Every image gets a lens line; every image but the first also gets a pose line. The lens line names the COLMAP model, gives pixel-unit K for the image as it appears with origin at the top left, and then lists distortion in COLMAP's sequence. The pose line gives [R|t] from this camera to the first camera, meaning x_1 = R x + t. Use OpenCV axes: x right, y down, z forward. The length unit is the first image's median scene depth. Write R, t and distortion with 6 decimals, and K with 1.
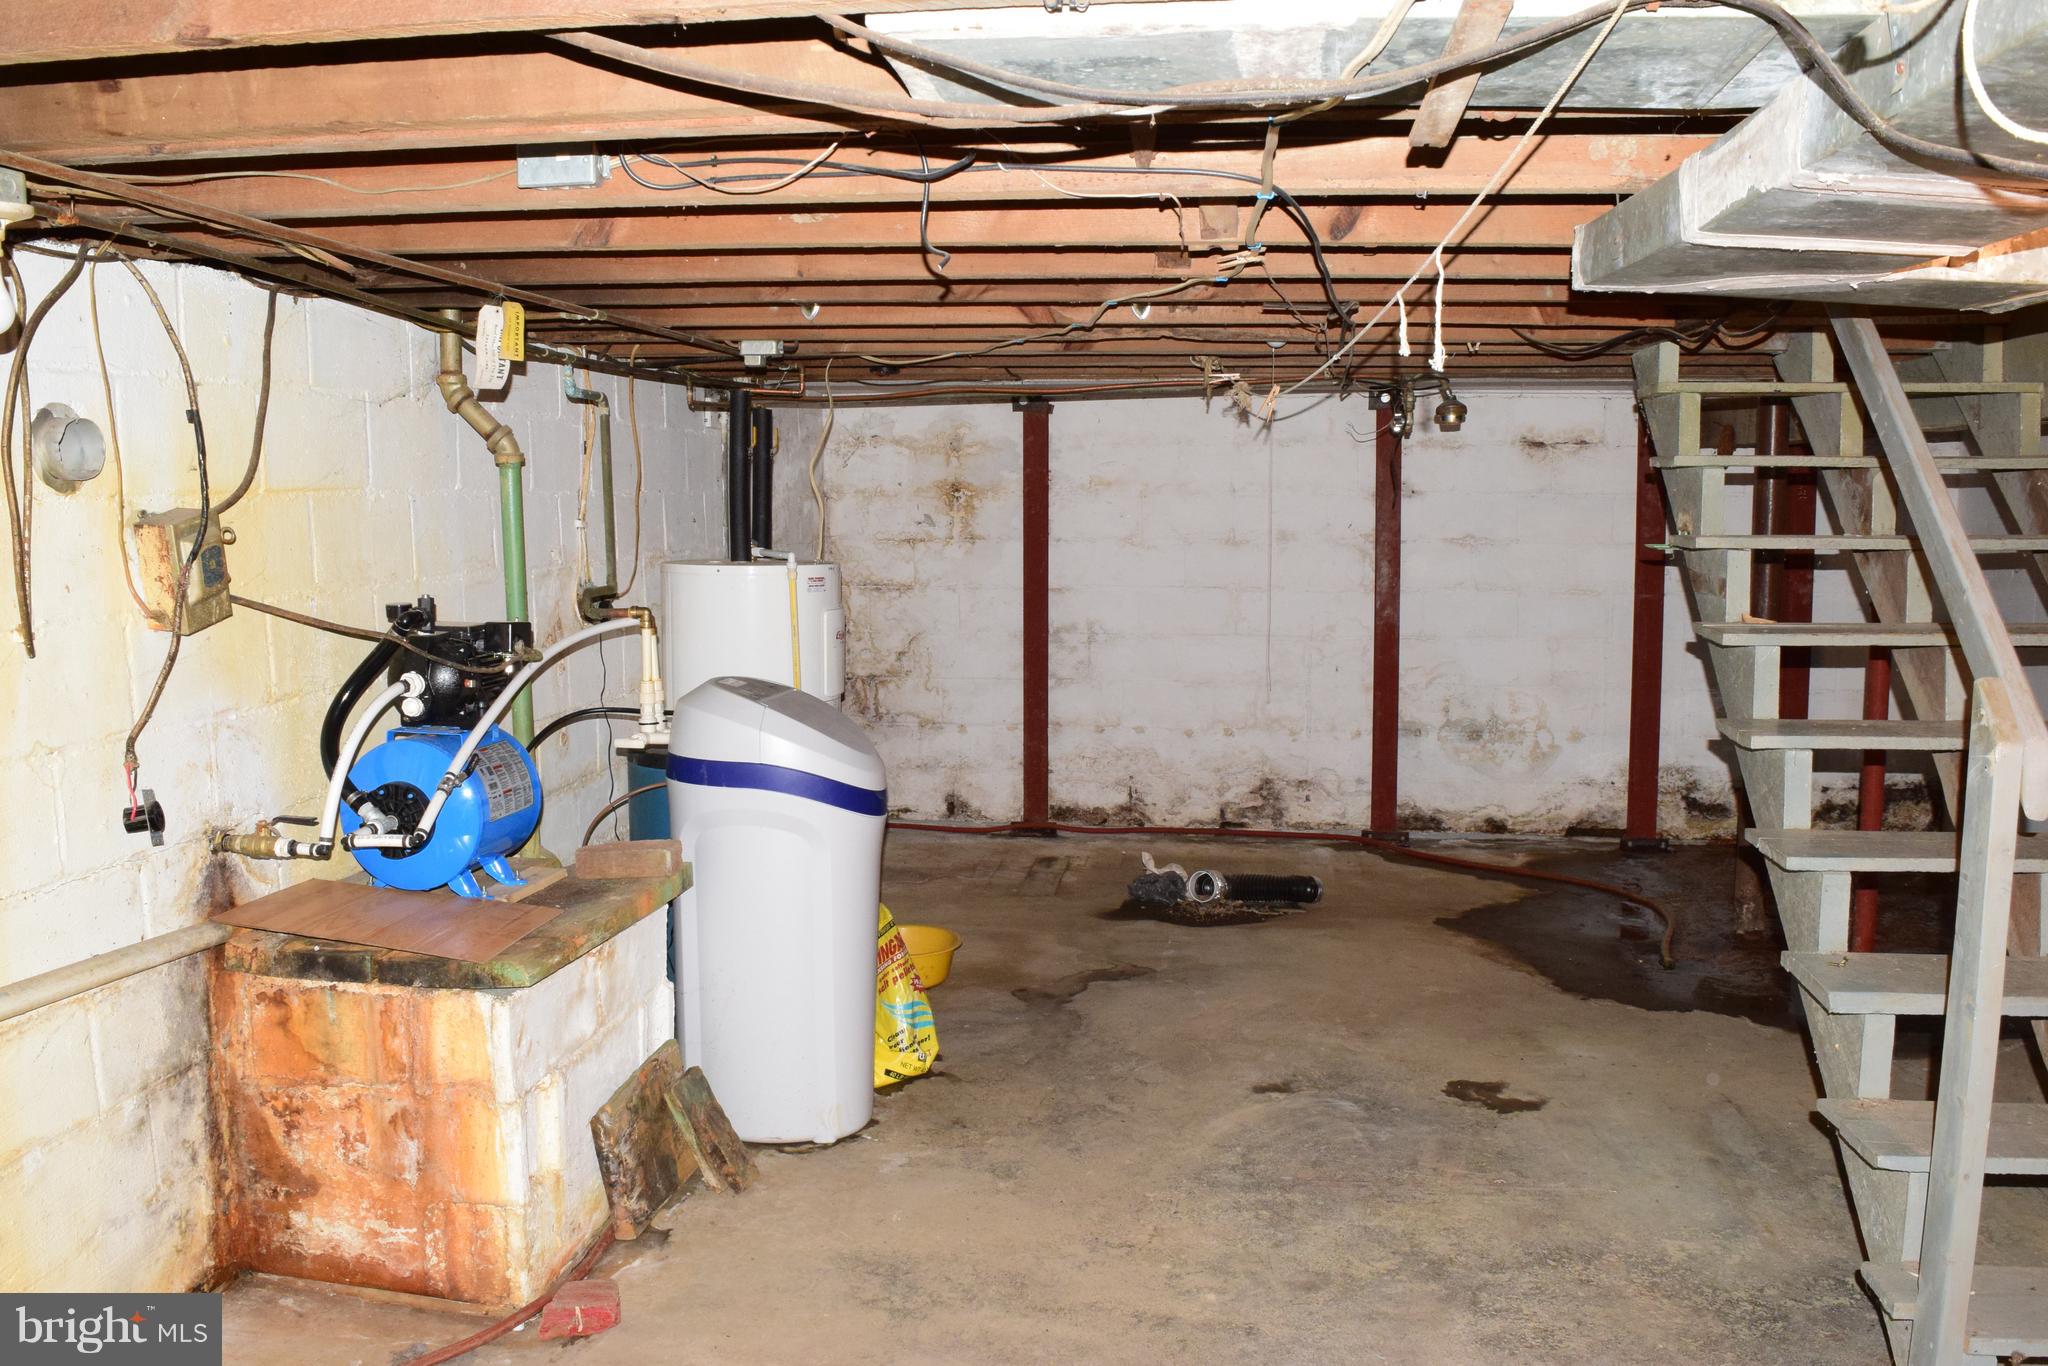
lens RADIAL K [[1607.7, 0, 1028.5], [0, 1607.7, 692.3], [0, 0, 1]] dist [-0.092422, 0.021057]
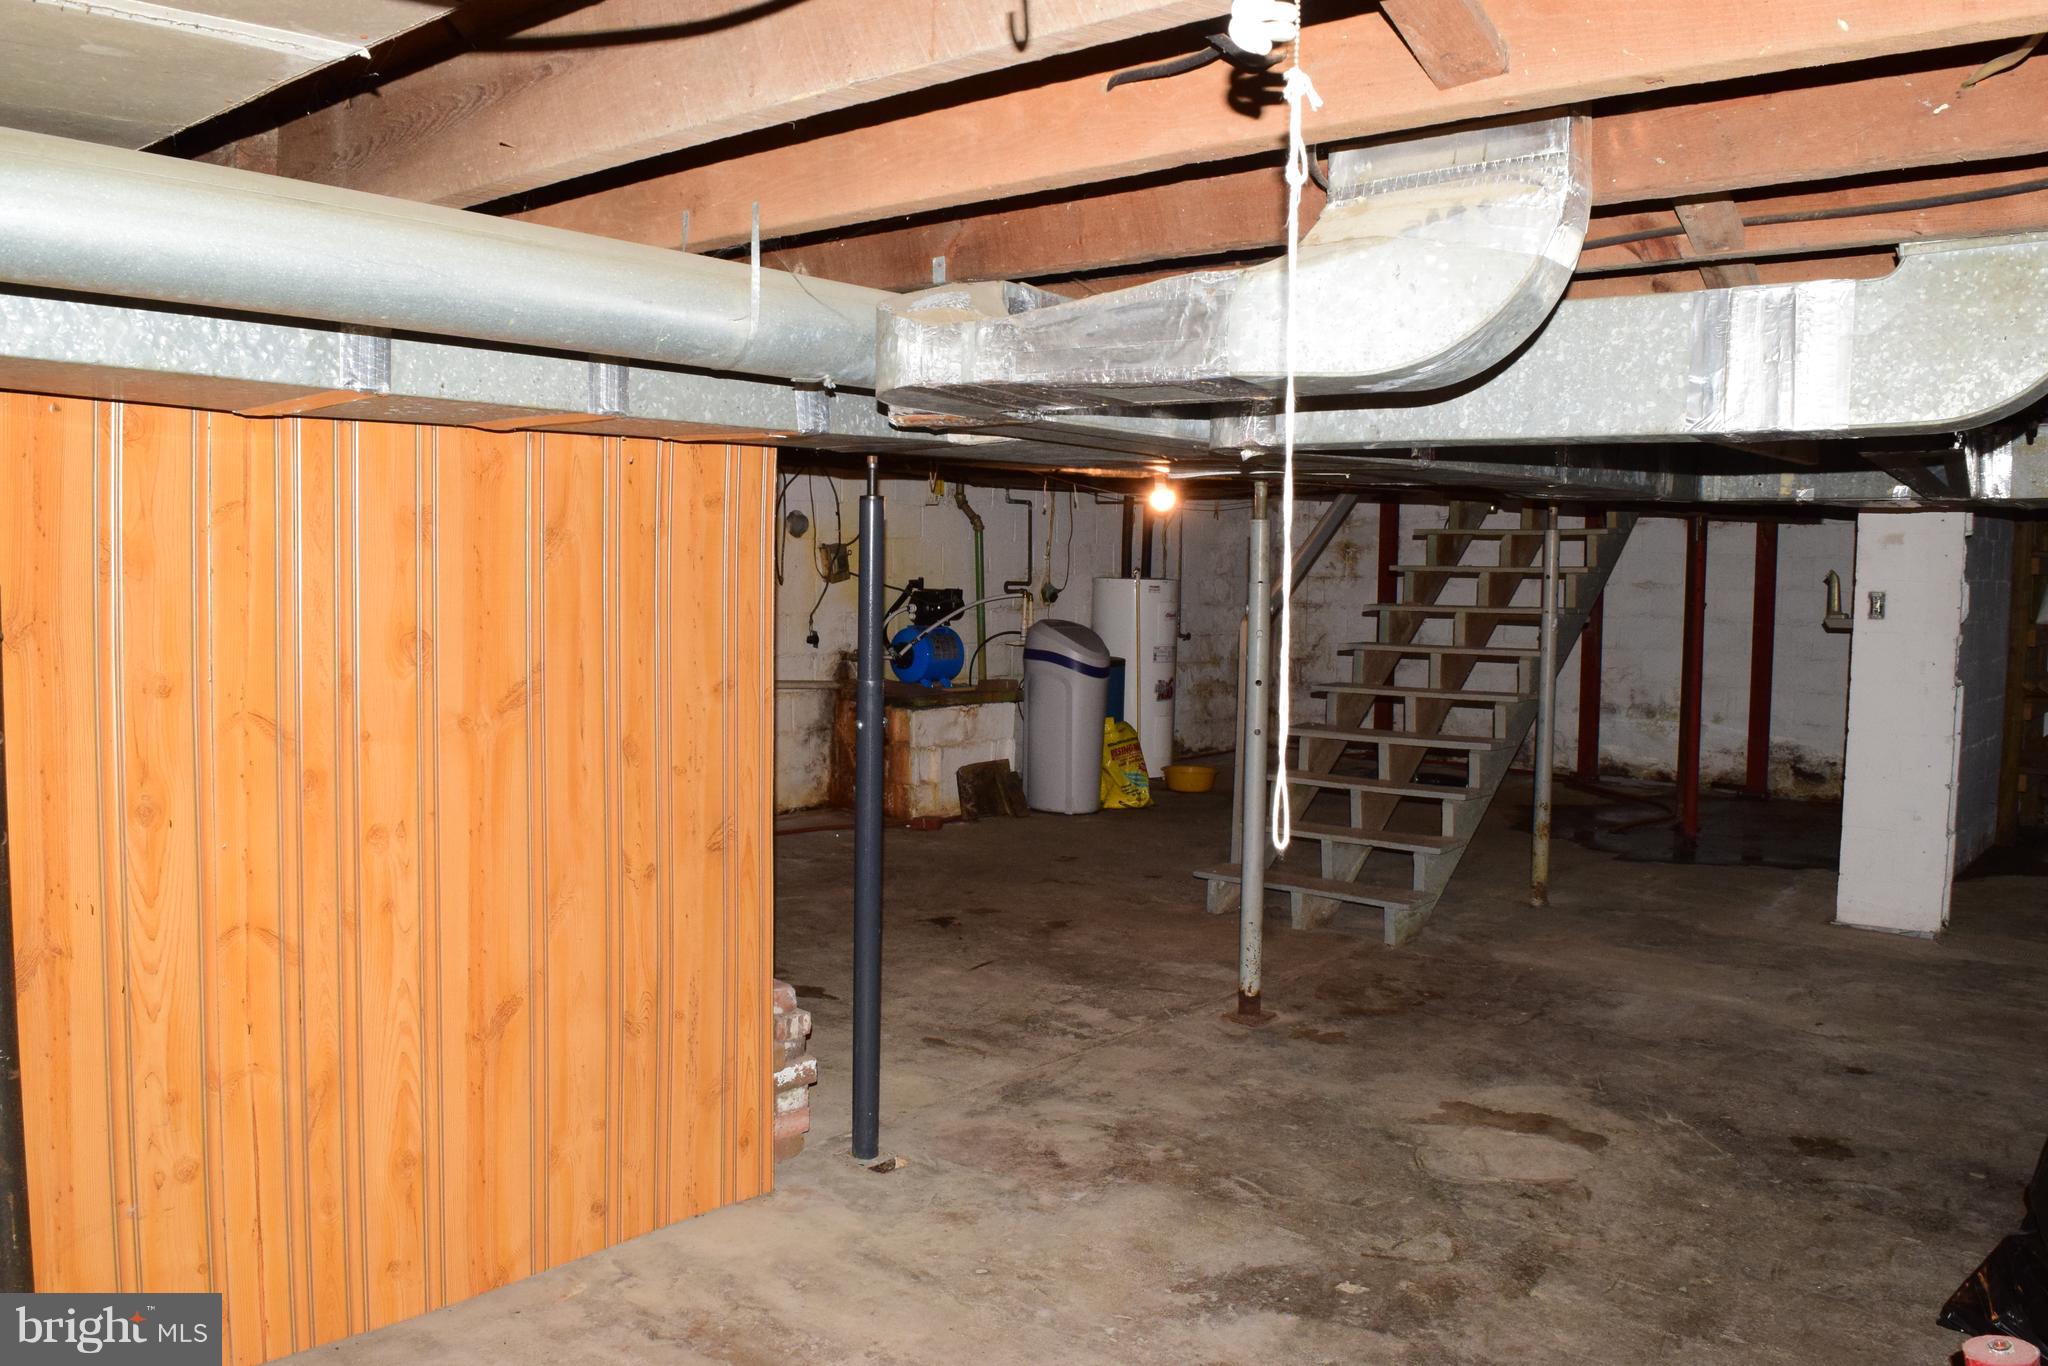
lens RADIAL K [[1607.7, 0, 1021.1], [0, 1607.7, 675.7], [0, 0, 1]] dist [-0.092422, 0.021057]
pose [[0.837276, 0.054345, -0.544074, 1.022877], [-0.081477, 0.996340, -0.025866, 0.133054], [0.540676, 0.065986, 0.838639, -0.981381]]
